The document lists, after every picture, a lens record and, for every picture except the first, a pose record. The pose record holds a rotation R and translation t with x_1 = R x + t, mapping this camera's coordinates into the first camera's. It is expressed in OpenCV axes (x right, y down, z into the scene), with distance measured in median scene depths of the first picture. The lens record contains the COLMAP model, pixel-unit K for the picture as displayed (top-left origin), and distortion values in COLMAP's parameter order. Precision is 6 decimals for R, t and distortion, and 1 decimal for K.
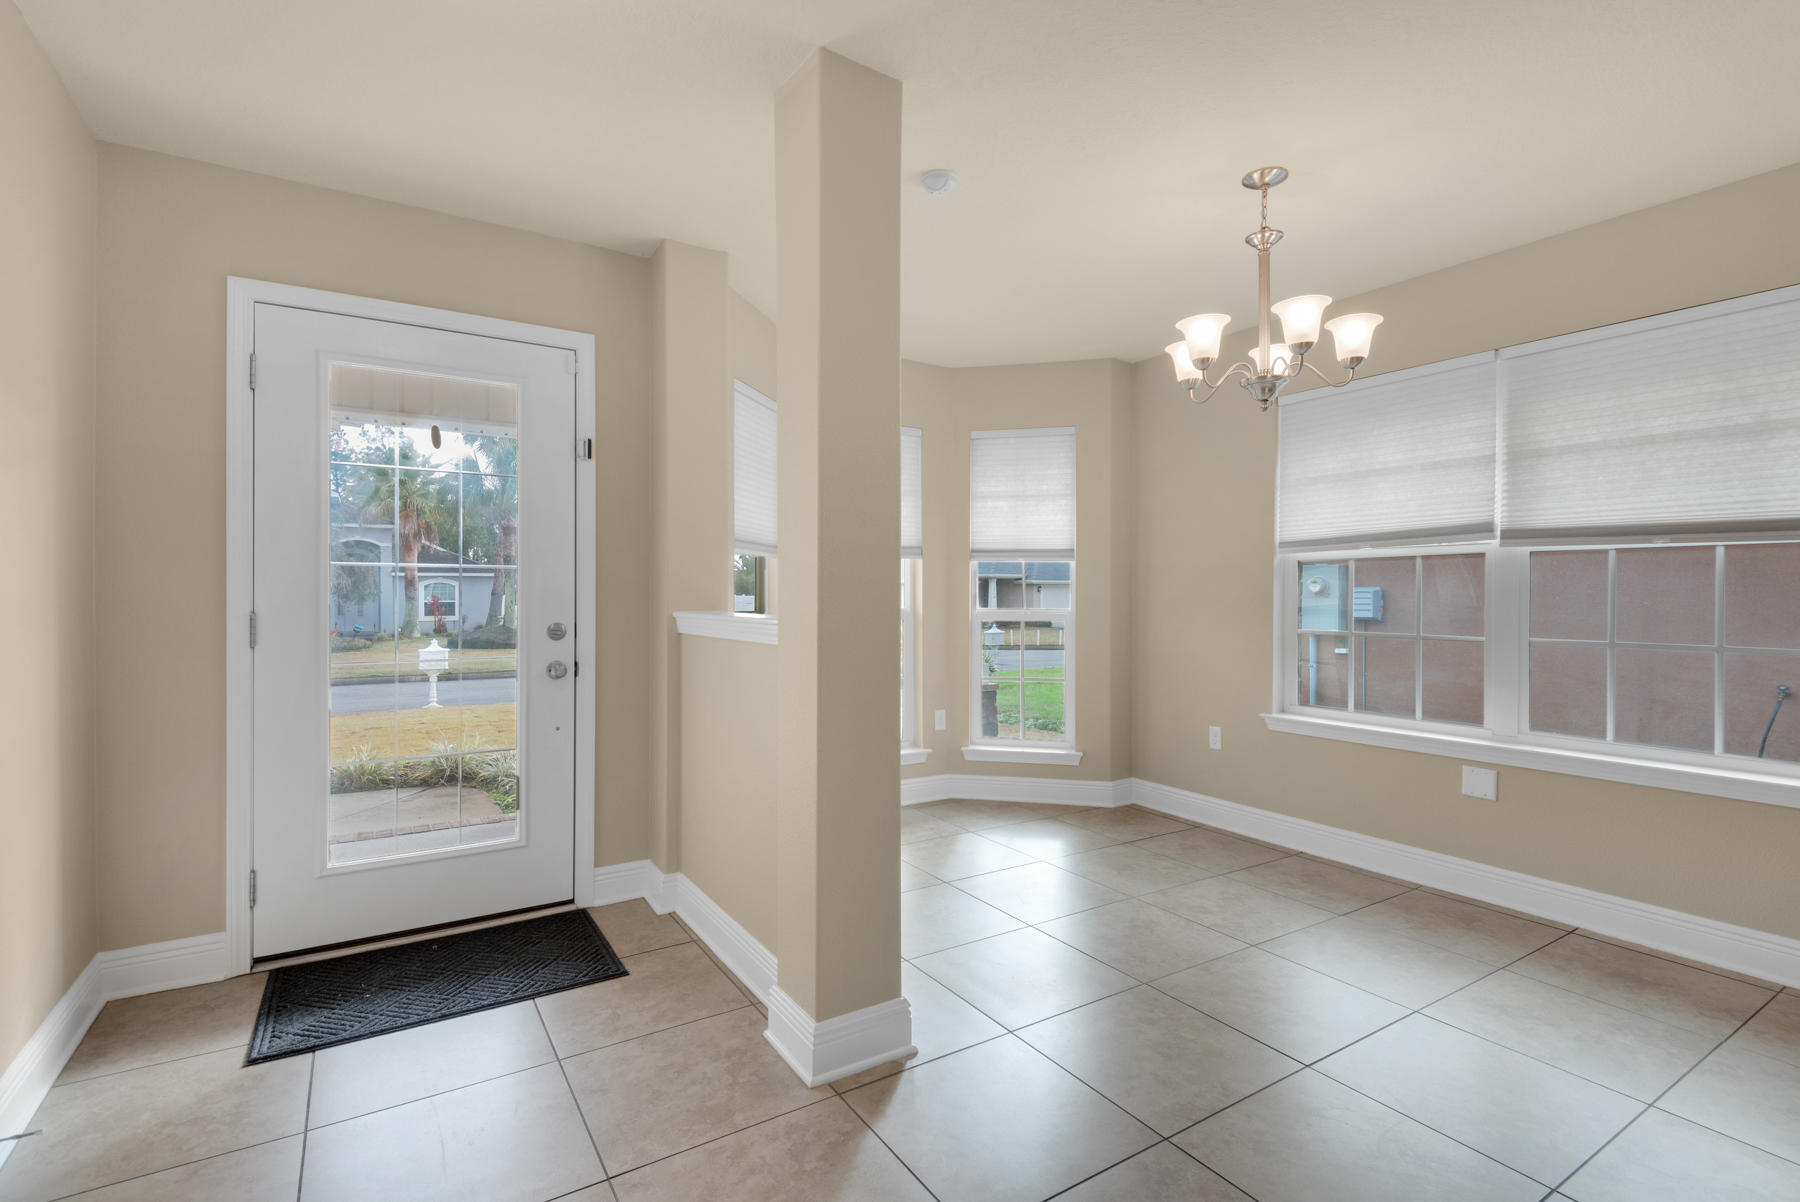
lens RADIAL K [[842.1, 0, 911.9], [0, 842.1, 601.9], [0, 0, 1]] dist [0.004327, -0.001234]
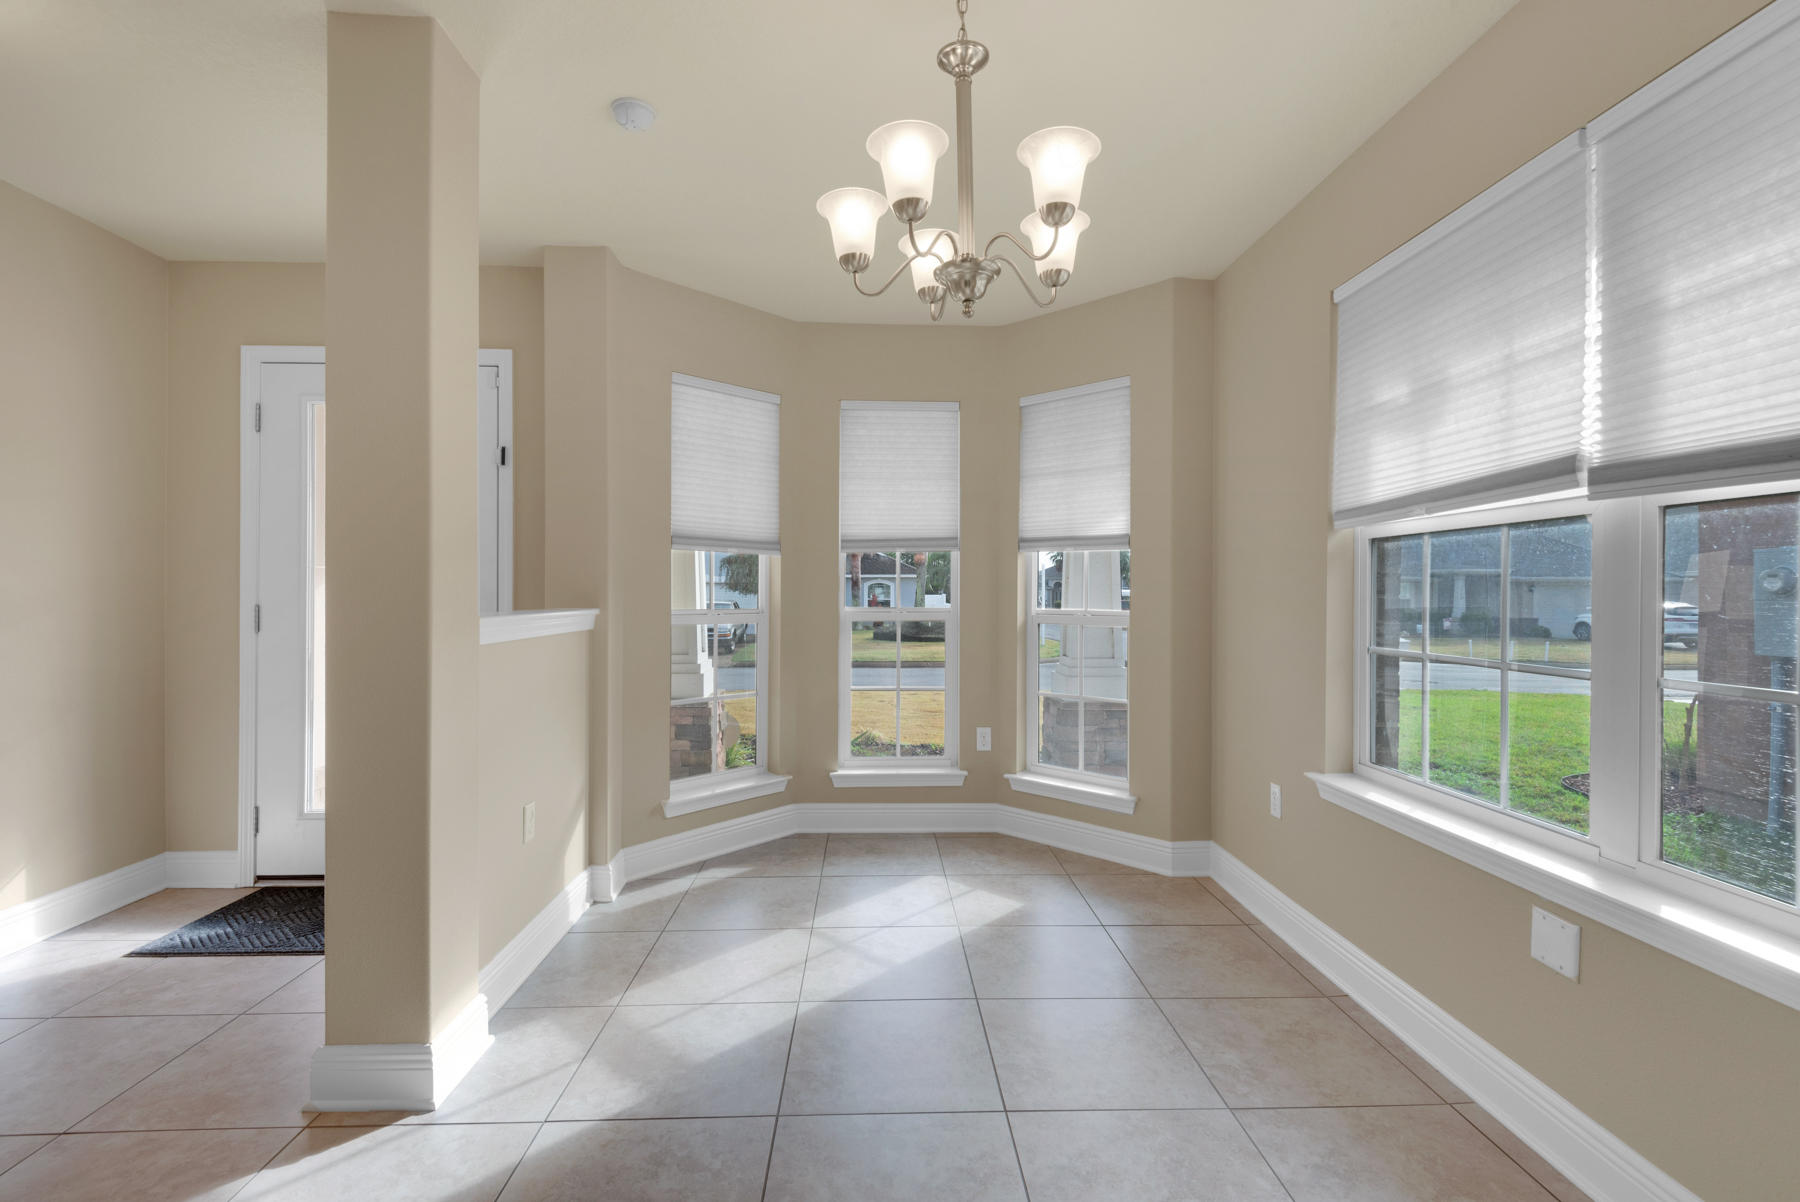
lens RADIAL K [[842.1, 0, 902.4], [0, 842.1, 593.3], [0, 0, 1]] dist [0.004327, -0.001234]
pose [[0.861617, 0.001696, -0.507557, 0.551166], [-0.006973, 0.999940, -0.008495, 0.000102], [0.507512, 0.010858, 0.861577, 0.305224]]
